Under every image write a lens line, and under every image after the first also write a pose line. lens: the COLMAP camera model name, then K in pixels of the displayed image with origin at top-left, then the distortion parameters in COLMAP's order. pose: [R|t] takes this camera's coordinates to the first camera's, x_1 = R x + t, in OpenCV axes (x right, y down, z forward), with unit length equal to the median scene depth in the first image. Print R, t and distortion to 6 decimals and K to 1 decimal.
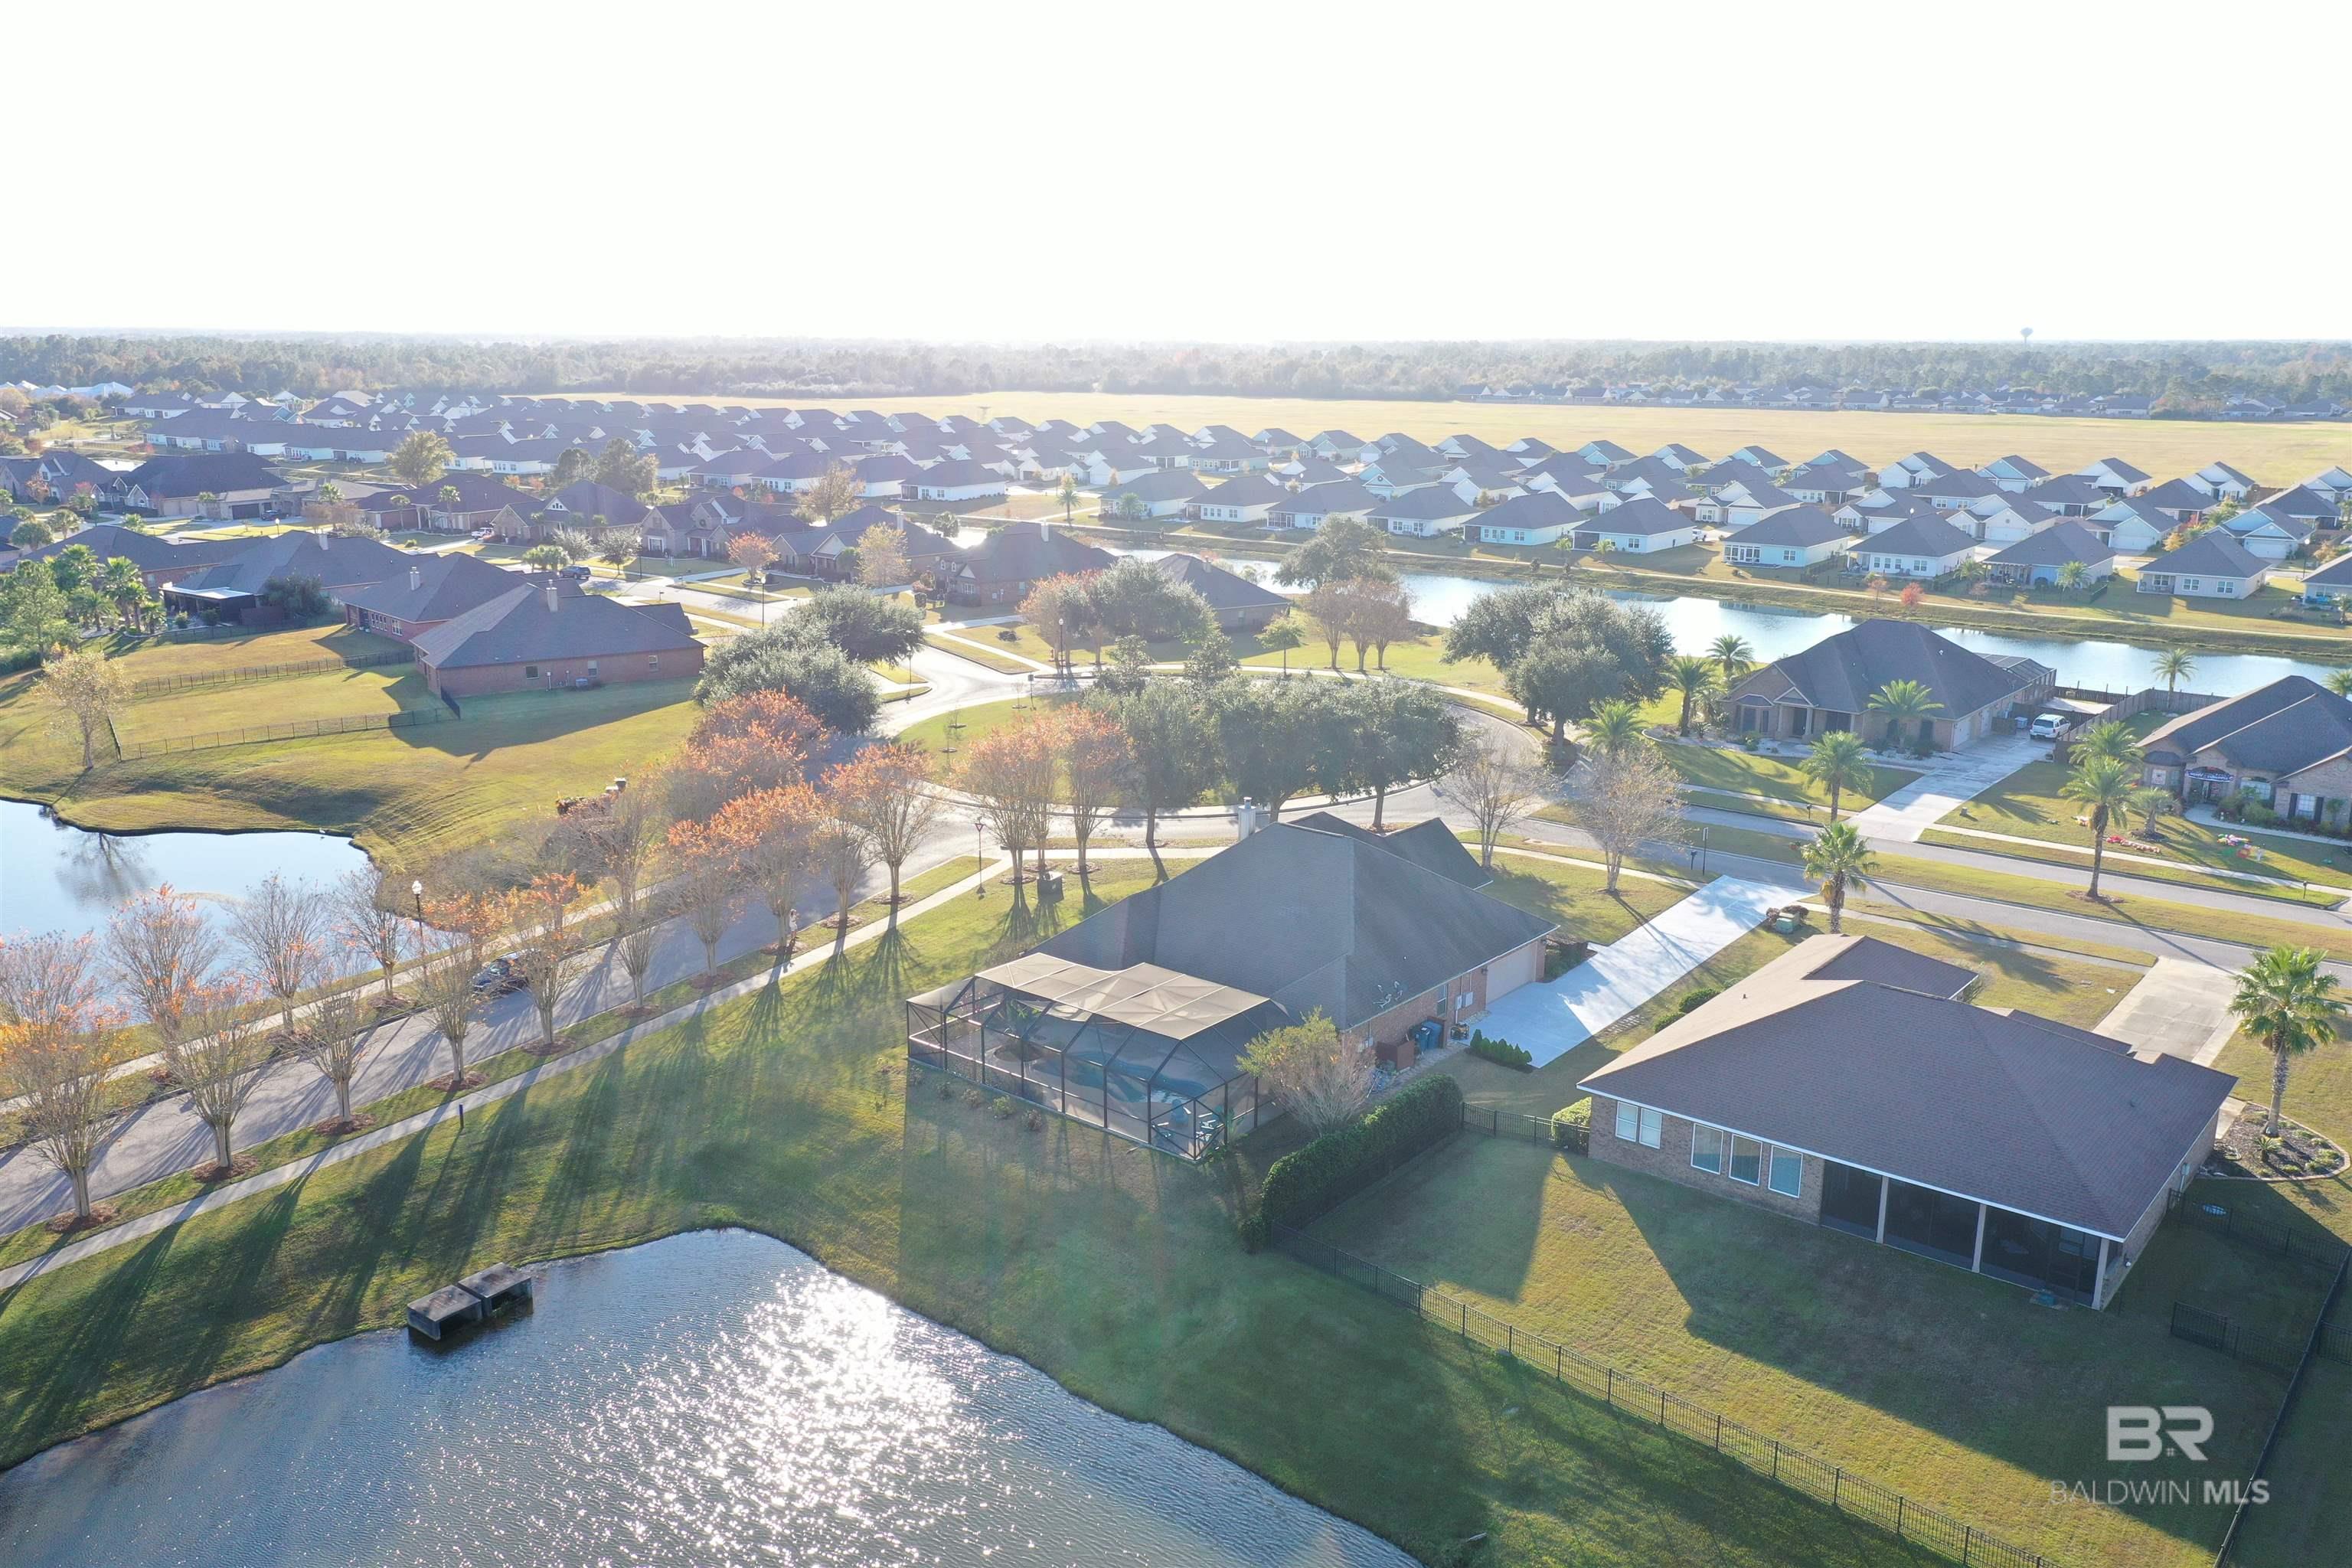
lens RADIAL K [[1854.6, 0, 1178.8], [0, 1854.6, 785.9], [0, 0, 1]] dist [0.021288, -0.001749]
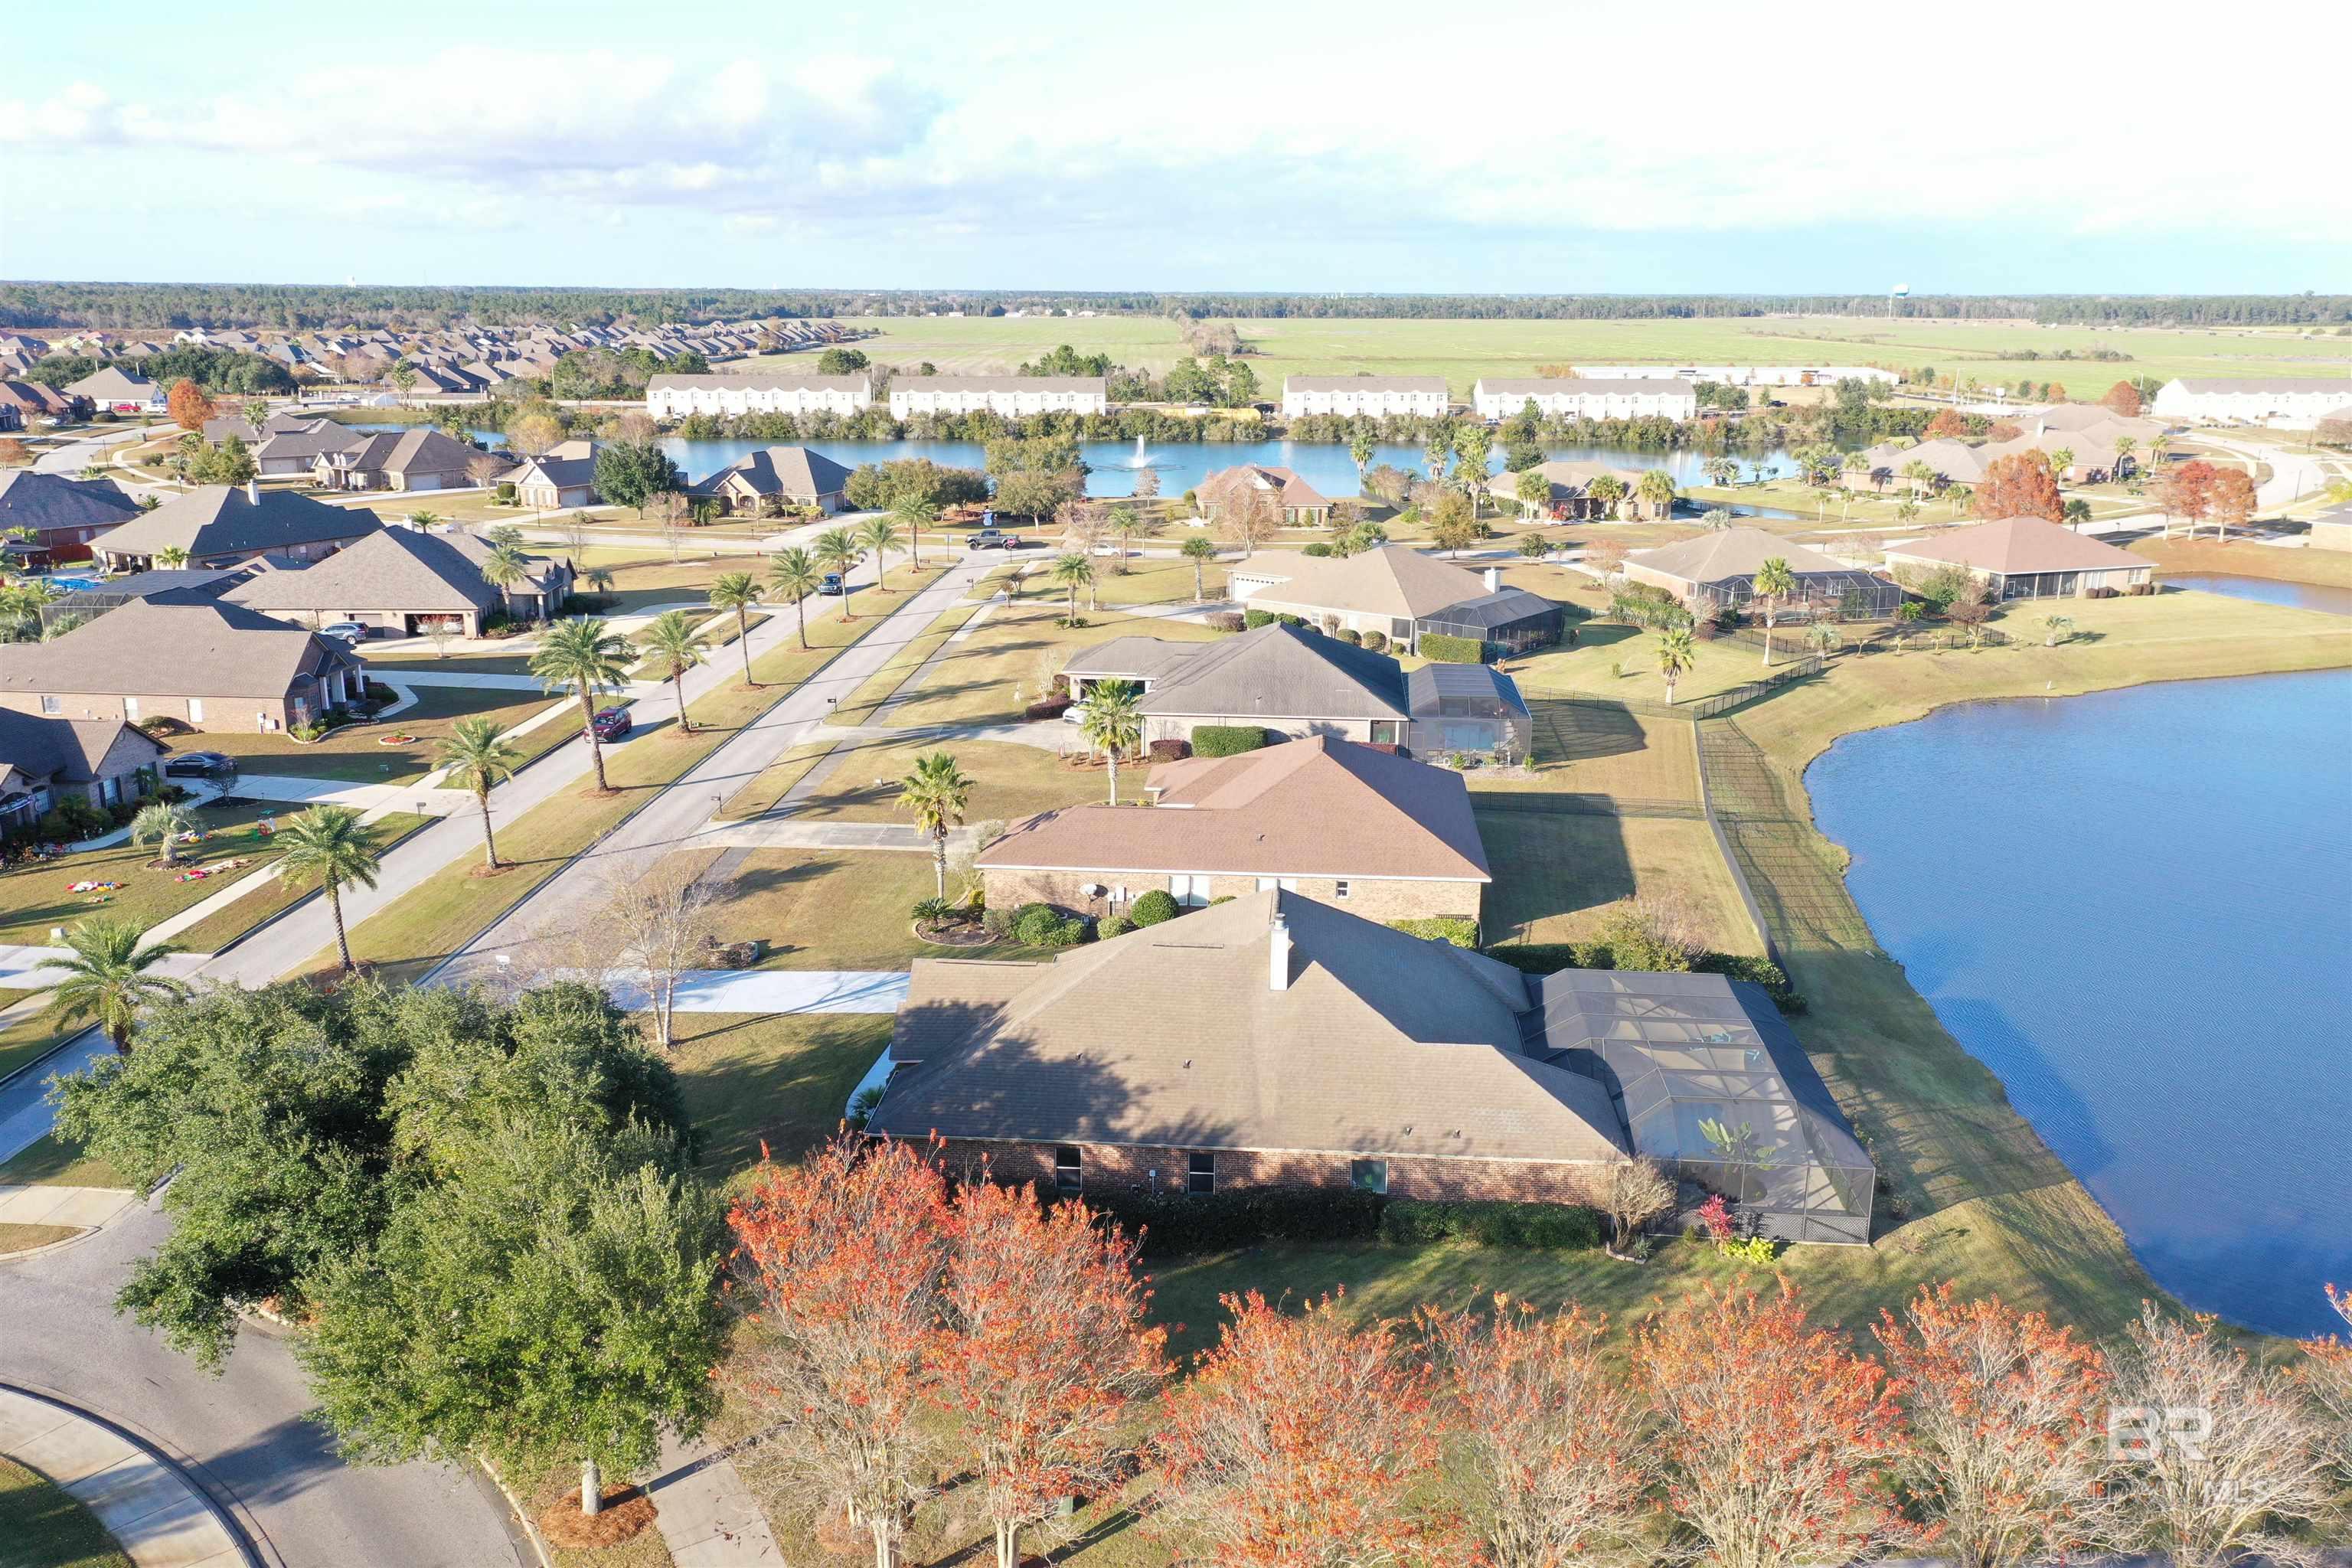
lens RADIAL K [[1854.6, 0, 1178.8], [0, 1854.6, 785.9], [0, 0, 1]] dist [0.021288, -0.001749]
pose [[-0.573857, -0.217837, 0.789453, -0.411738], [0.184023, 0.905024, 0.383494, -0.266764], [-0.798012, 0.365348, -0.479267, 1.175127]]
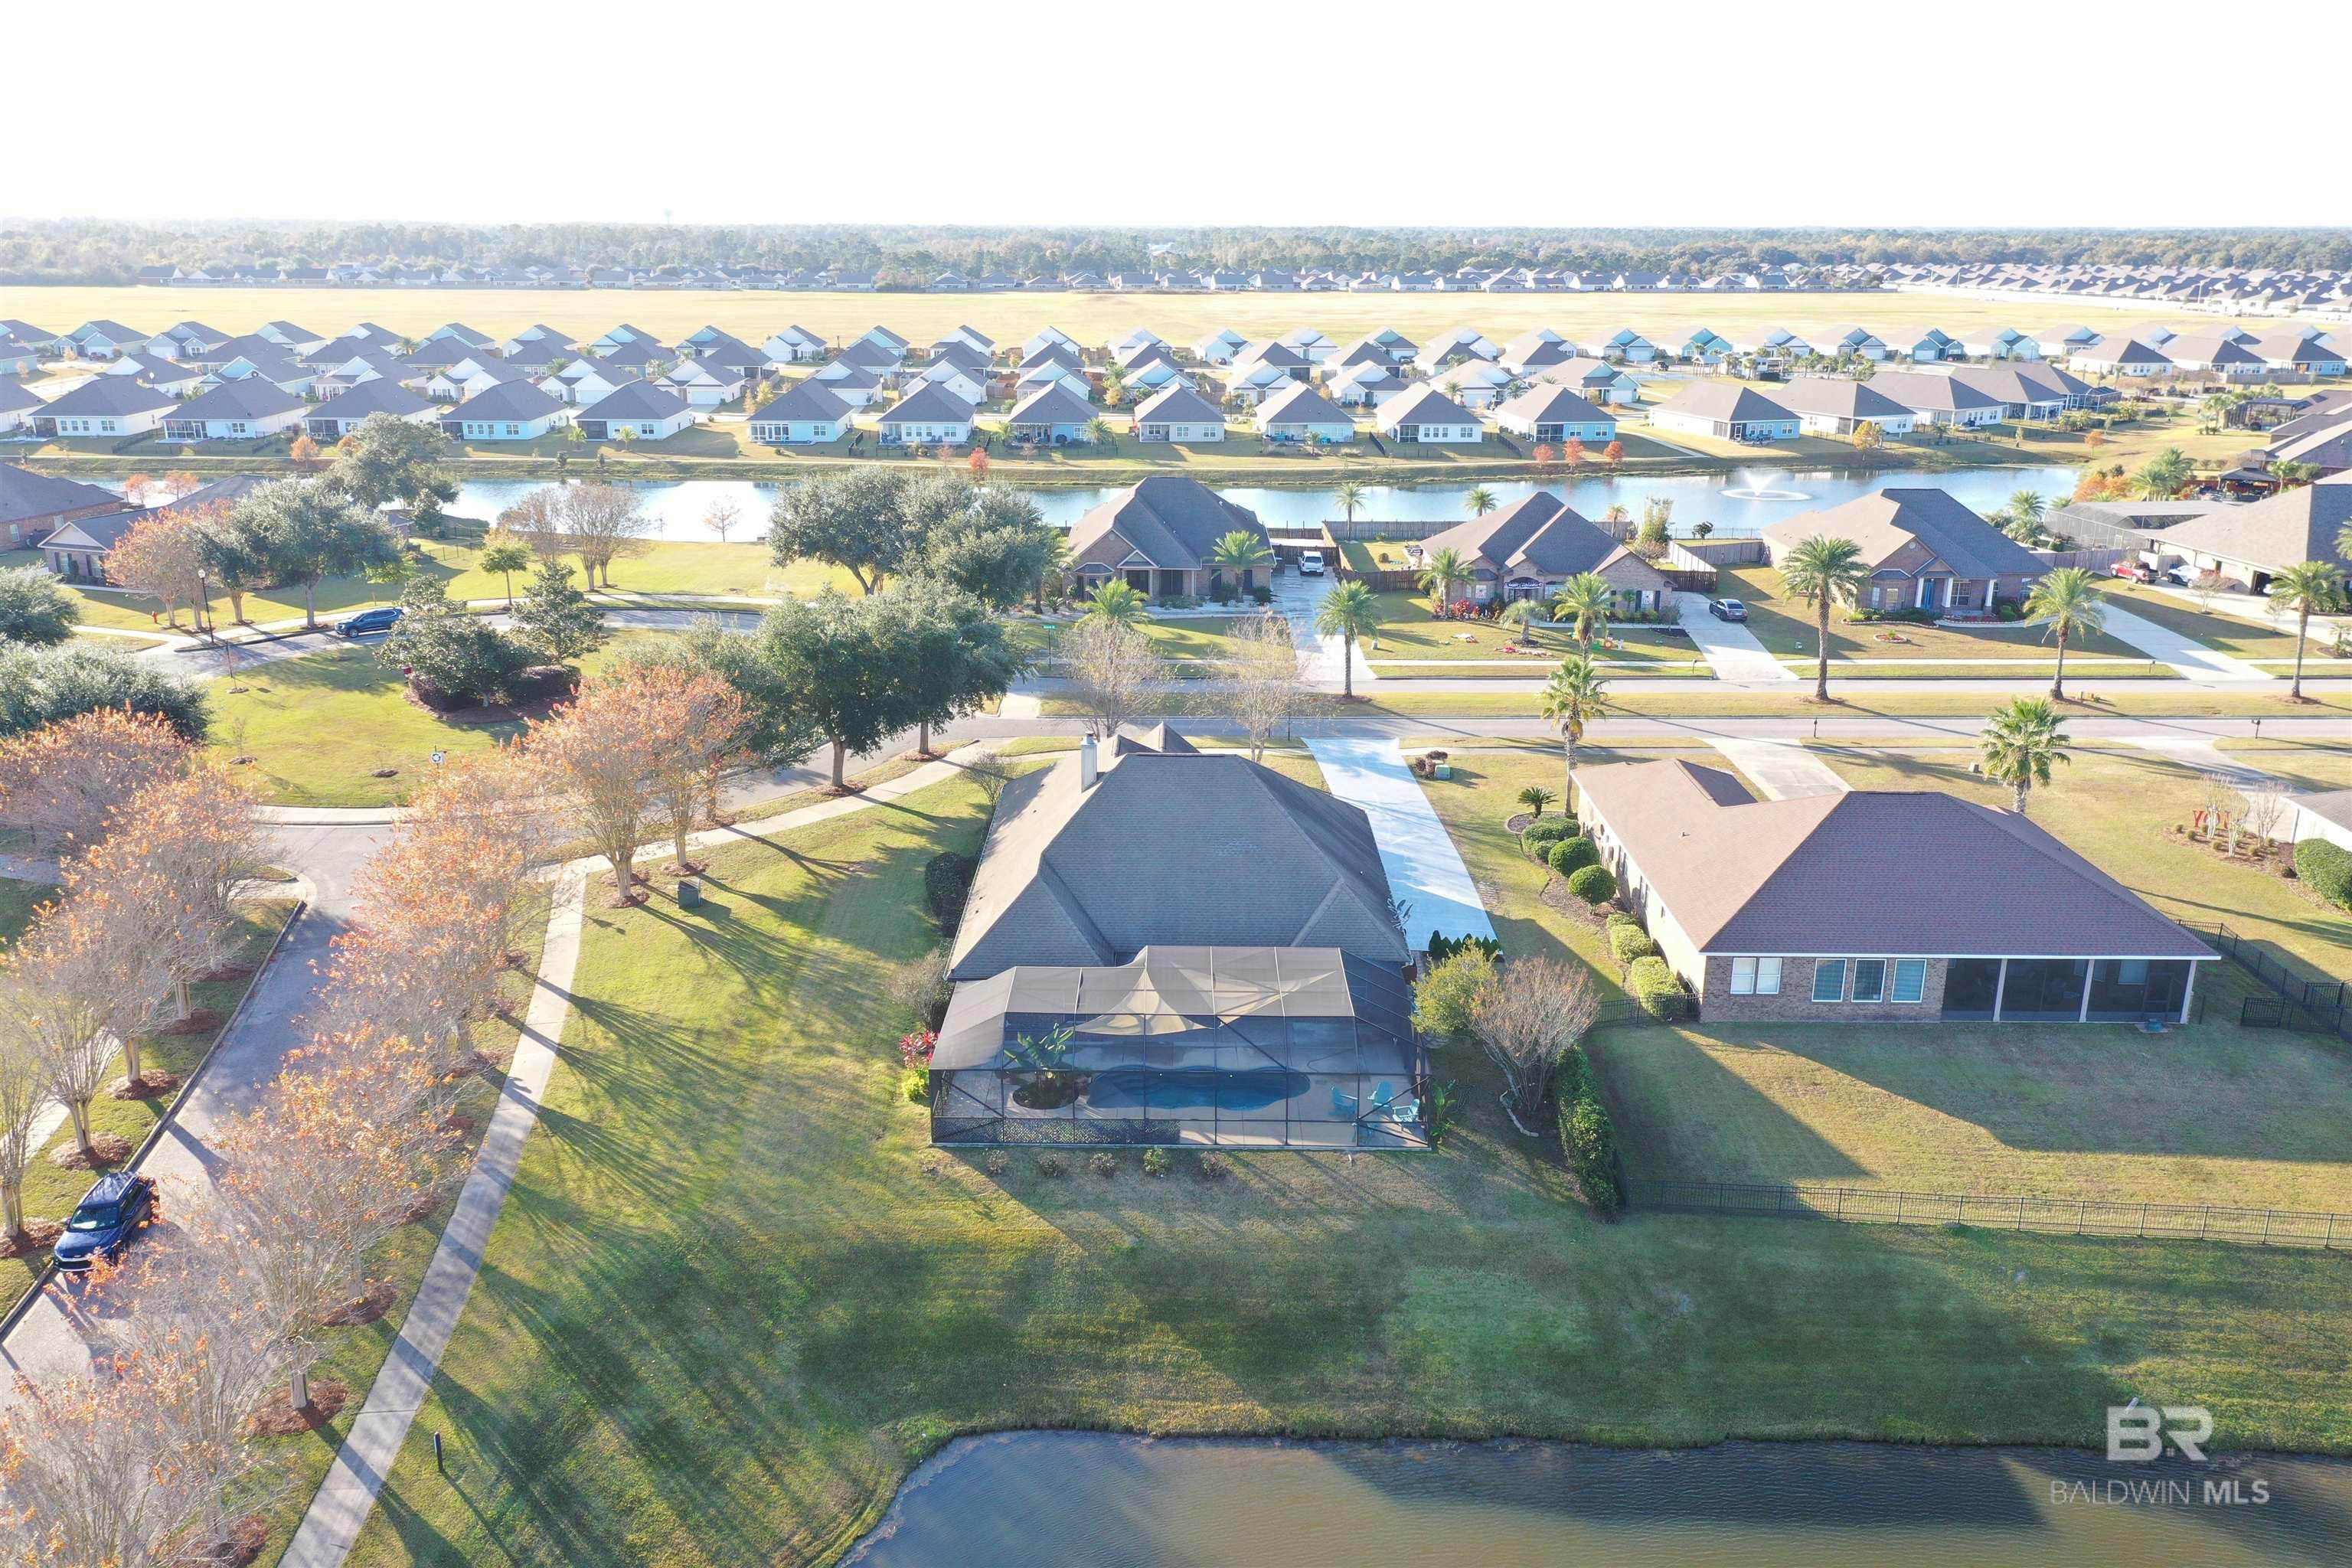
lens RADIAL K [[1854.6, 0, 1178.8], [0, 1854.6, 785.9], [0, 0, 1]] dist [0.021288, -0.001749]
pose [[0.774815, -0.183969, 0.604828, -0.388596], [0.147517, 0.982924, 0.109997, -0.048818], [-0.614736, 0.003995, 0.788723, 0.276097]]
